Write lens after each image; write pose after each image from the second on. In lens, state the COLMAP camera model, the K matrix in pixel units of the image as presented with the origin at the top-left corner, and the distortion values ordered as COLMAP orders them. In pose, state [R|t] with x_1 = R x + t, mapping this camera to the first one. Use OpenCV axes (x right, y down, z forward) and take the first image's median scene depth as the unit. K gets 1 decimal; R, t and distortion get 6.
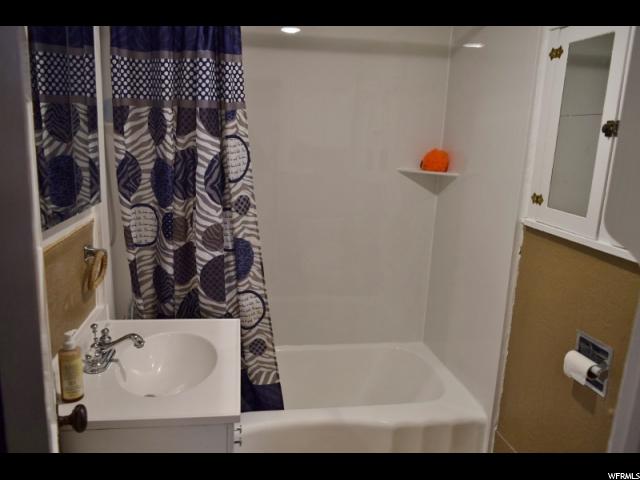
lens RADIAL K [[493.6, 0, 318.7], [0, 493.6, 238.0], [0, 0, 1]] dist [-0.025263, 0.019125]
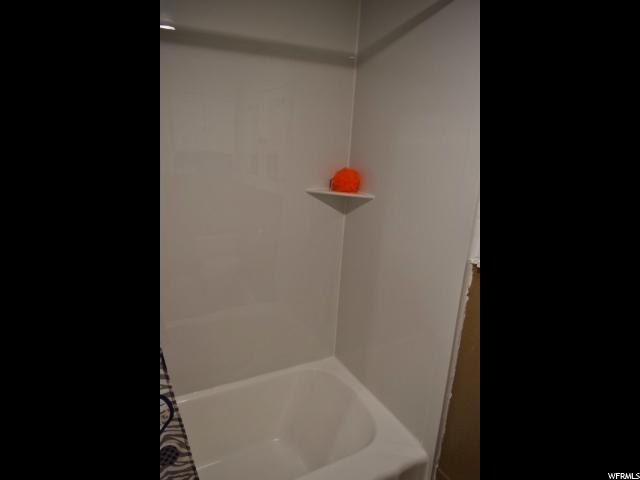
lens RADIAL K [[372.6, 0, 318.5], [0, 372.6, 242.3], [0, 0, 1]] dist [-0.008218, -0.002250]
pose [[0.949217, -0.085855, 0.302683, -0.050222], [0.059354, 0.993638, 0.095708, -0.147241], [-0.308974, -0.072882, 0.948274, 0.444227]]
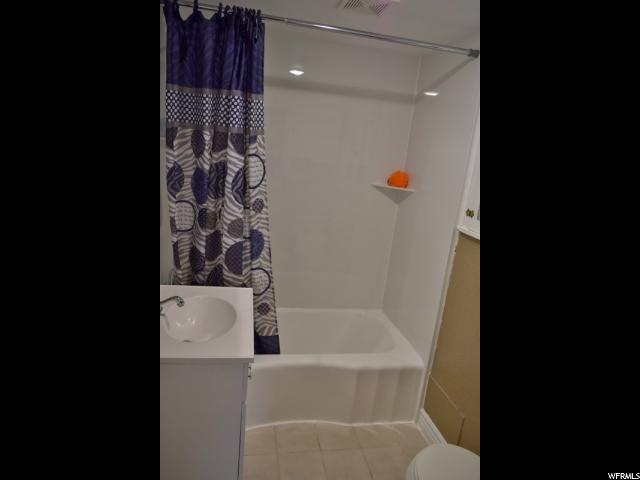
lens RADIAL K [[372.6, 0, 320.7], [0, 372.6, 240.4], [0, 0, 1]] dist [-0.008218, -0.002250]
pose [[0.997633, 0.053856, 0.042753, -0.020005], [-0.055463, 0.997762, 0.037341, -0.018354], [-0.040647, -0.039624, 0.998388, -0.042809]]
